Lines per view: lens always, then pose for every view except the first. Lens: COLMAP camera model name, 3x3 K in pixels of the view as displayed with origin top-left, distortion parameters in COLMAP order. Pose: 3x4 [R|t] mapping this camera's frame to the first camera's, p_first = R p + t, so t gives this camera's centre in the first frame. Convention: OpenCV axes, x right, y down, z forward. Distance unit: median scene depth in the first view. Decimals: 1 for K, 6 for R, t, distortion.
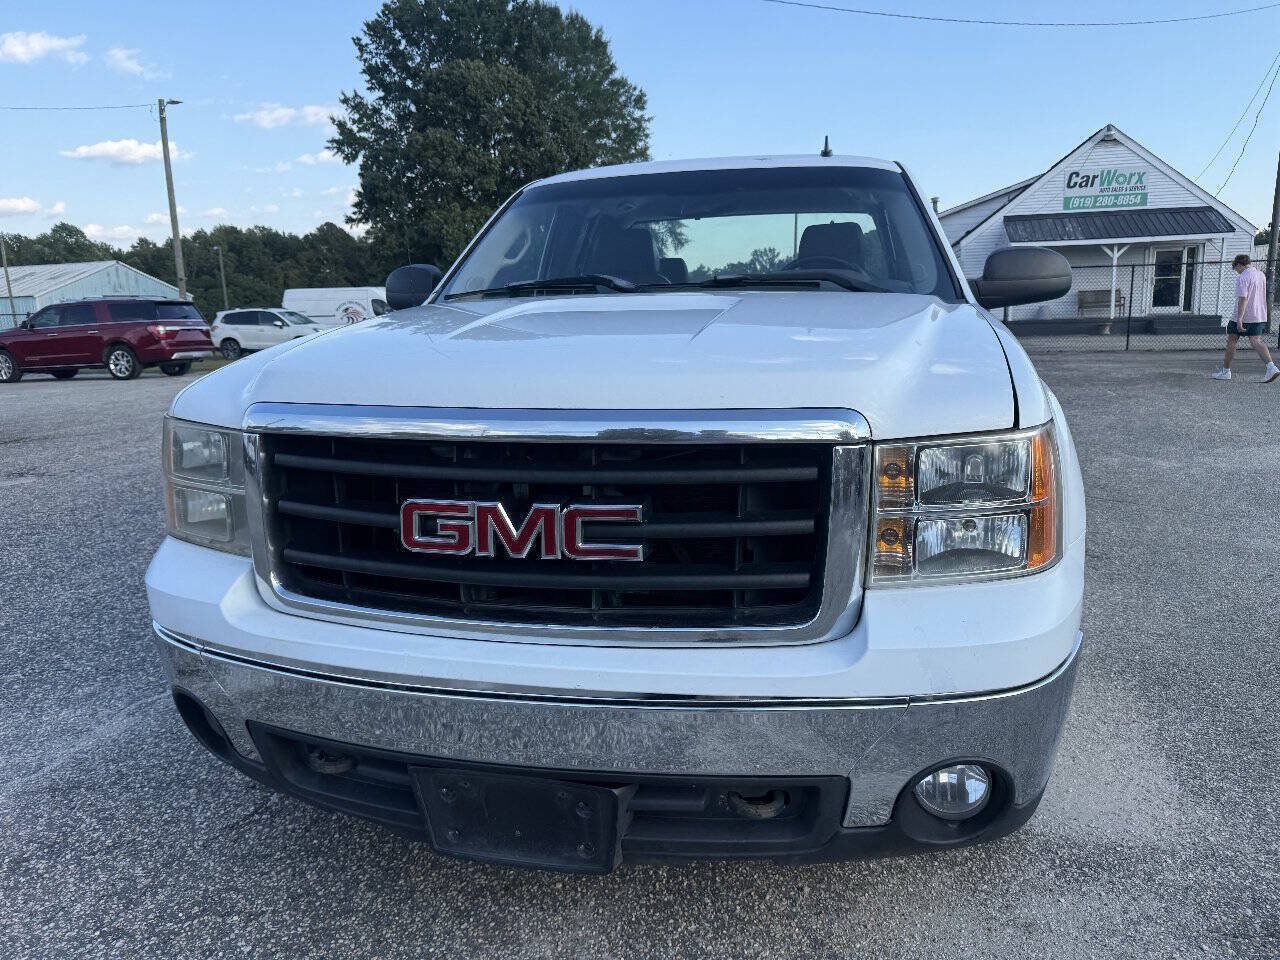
lens RADIAL K [[912.3, 0, 646.5], [0, 912.3, 472.2], [0, 0, 1]] dist [0.021011, -0.030976]
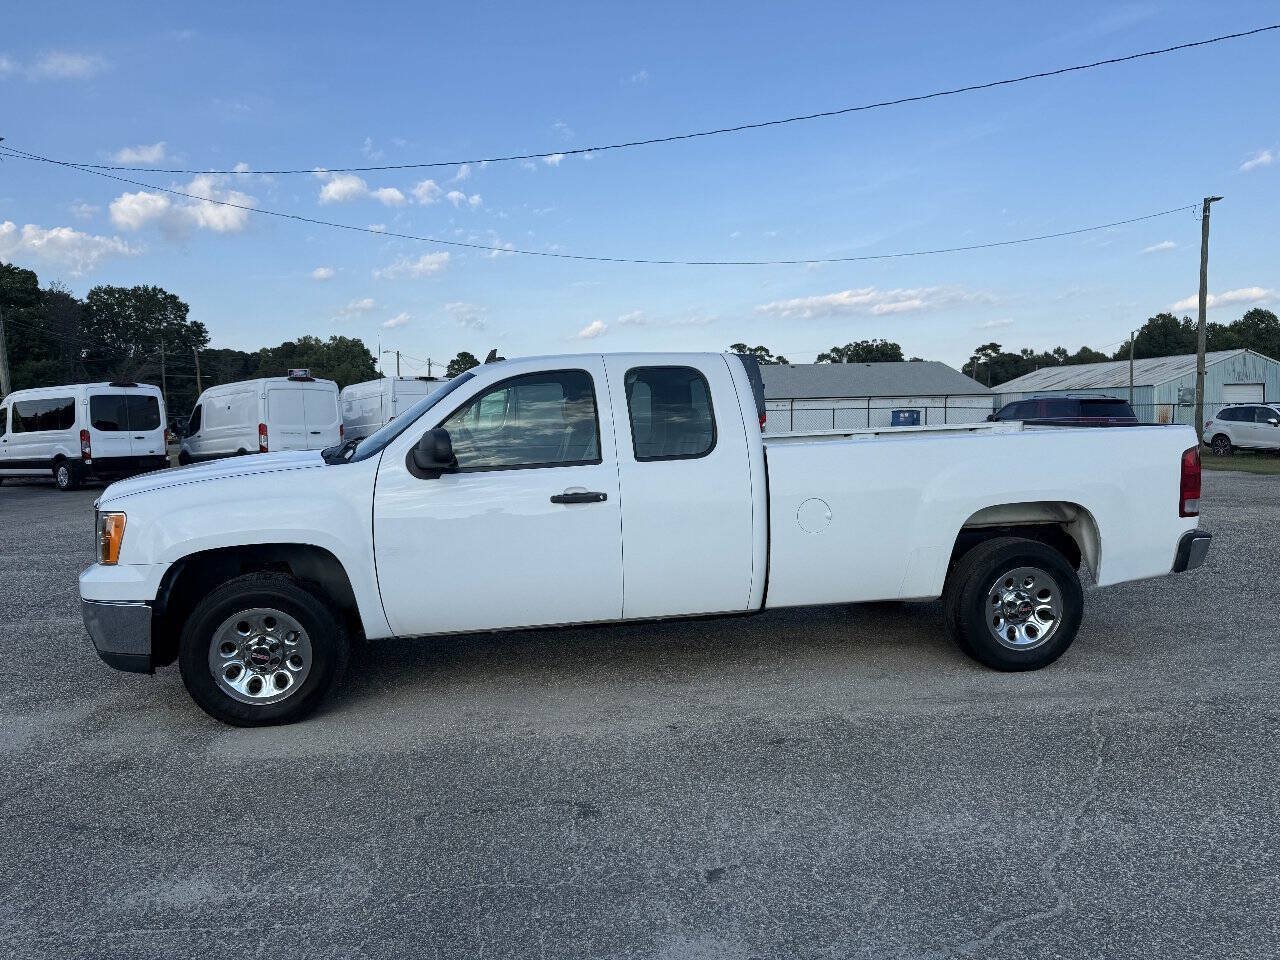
lens RADIAL K [[912.3, 0, 635.3], [0, 912.3, 497.9], [0, 0, 1]] dist [0.021011, -0.030976]
pose [[0.380062, 0.106733, -0.918782, 0.121079], [-0.161982, 0.985650, 0.047496, -0.016442], [0.910667, 0.130775, 0.391897, 0.046235]]
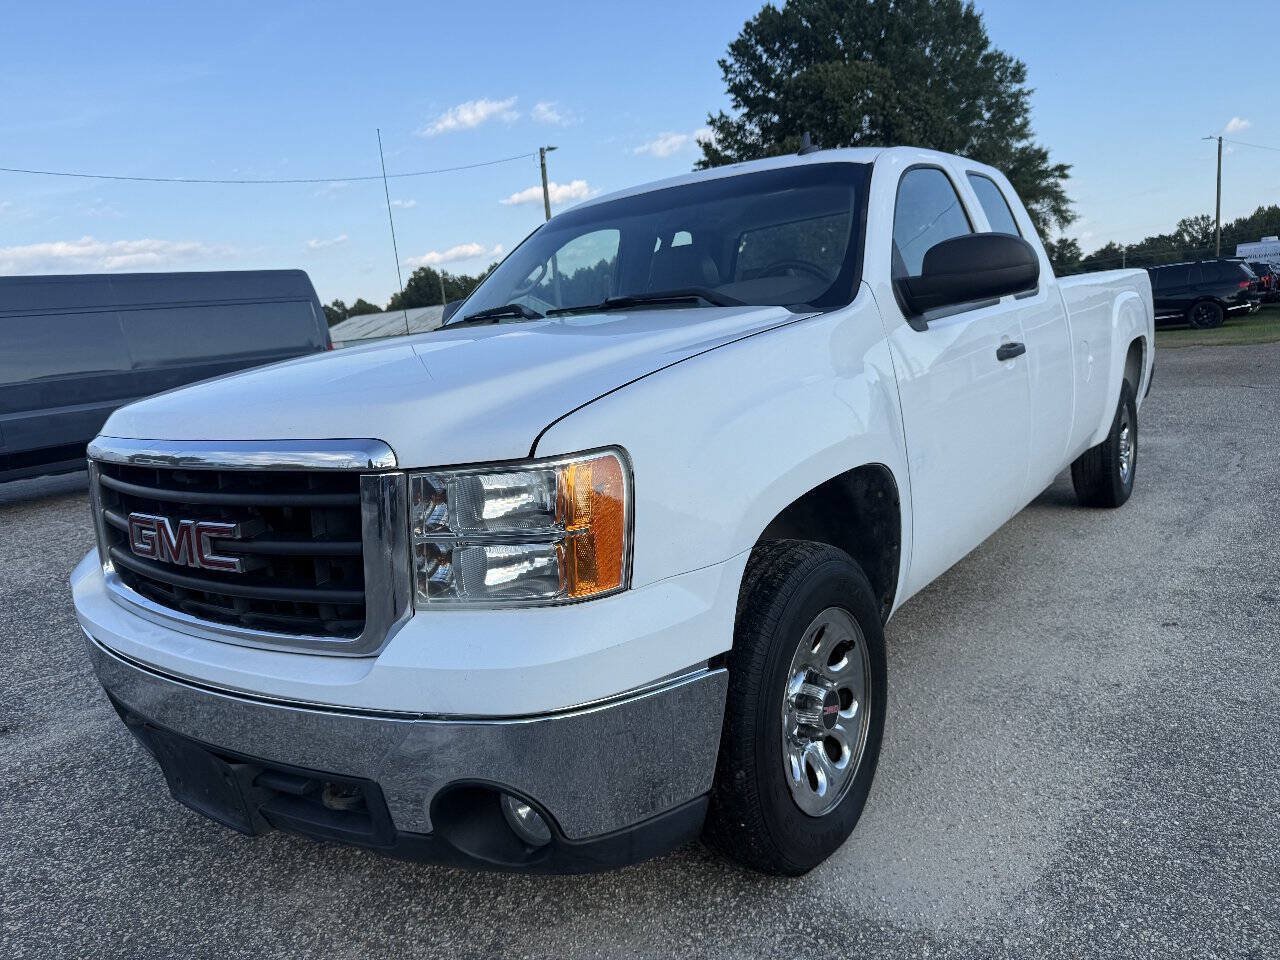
lens RADIAL K [[912.3, 0, 631.1], [0, 912.3, 487.4], [0, 0, 1]] dist [0.021011, -0.030976]
pose [[0.909940, 0.014708, -0.414479, 0.030338], [-0.009940, 0.999857, 0.013657, -0.001020], [0.414621, -0.008307, 0.909956, 0.004733]]
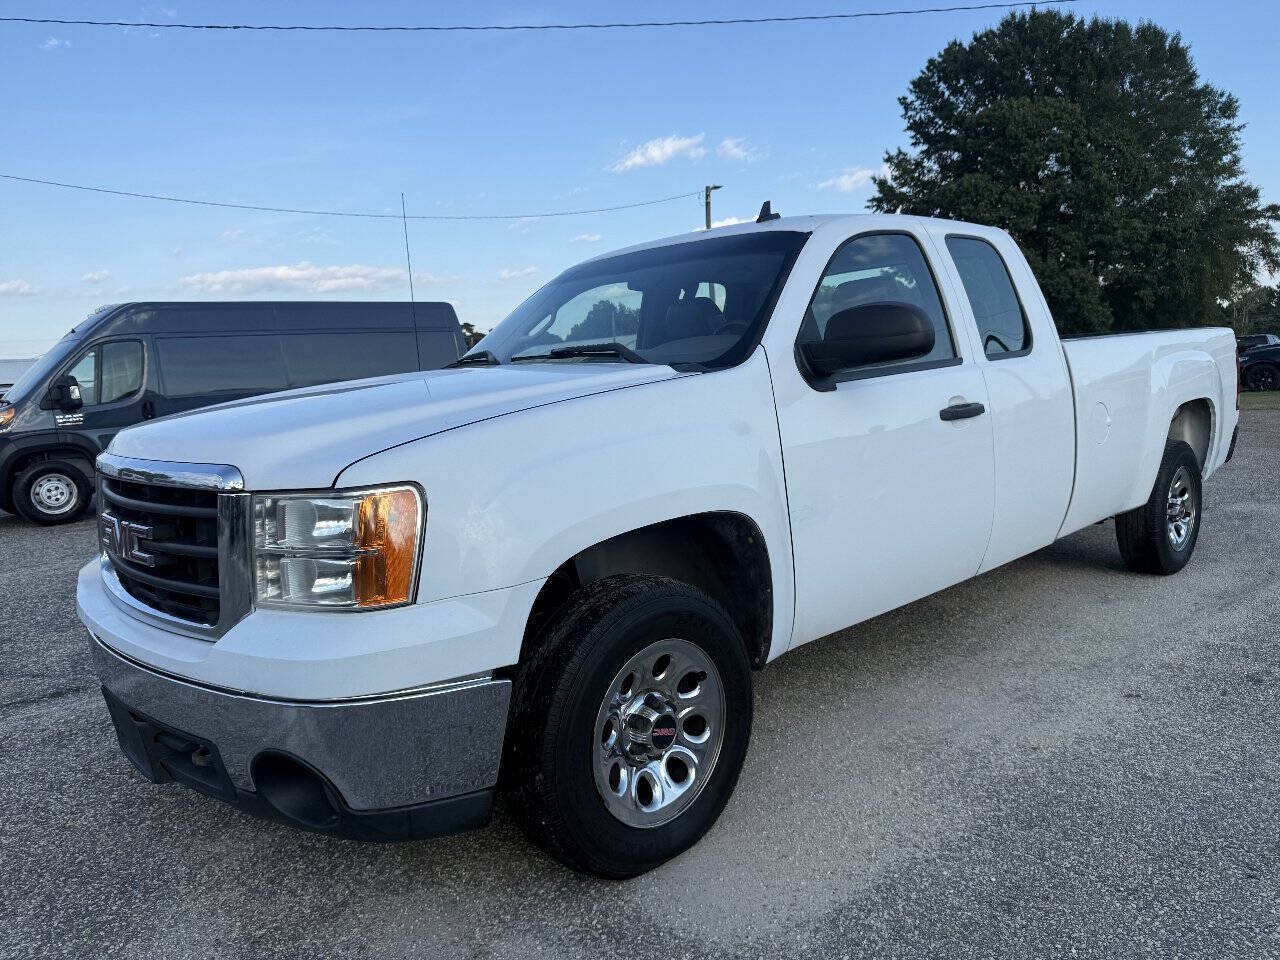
lens RADIAL K [[912.3, 0, 642.4], [0, 912.3, 485.0], [0, 0, 1]] dist [0.021011, -0.030976]
pose [[0.825029, 0.051108, -0.562774, 0.047281], [-0.072271, 0.997266, -0.015384, -0.002101], [0.560450, 0.053365, 0.826467, 0.007499]]
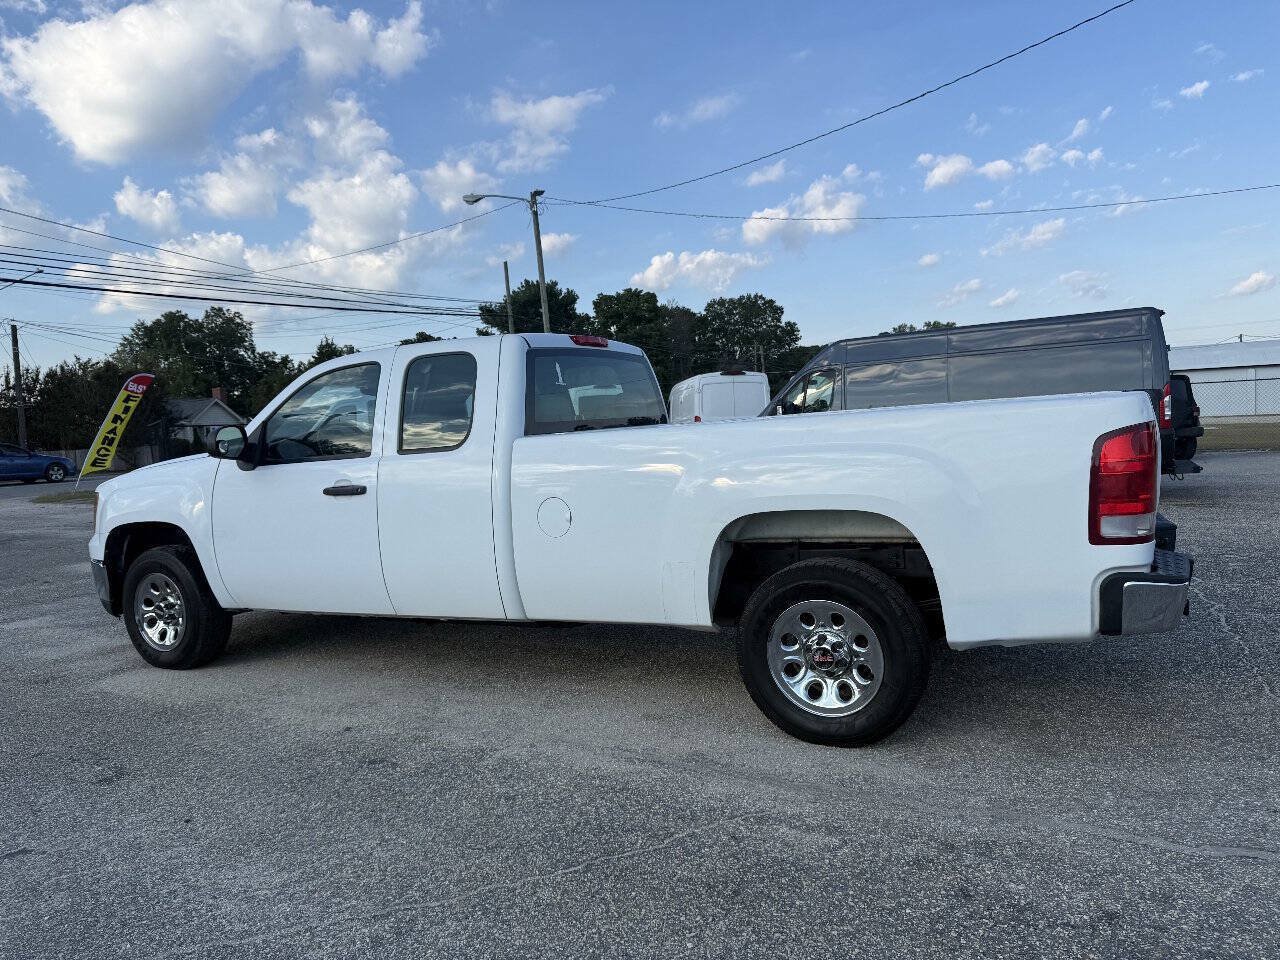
lens RADIAL K [[912.3, 0, 625.6], [0, 912.3, 494.8], [0, 0, 1]] dist [0.021011, -0.030976]
pose [[-0.254315, 0.117992, -0.959897, 0.117246], [-0.118159, 0.981303, 0.151928, -0.029381], [0.959876, 0.152058, -0.235618, 0.133482]]
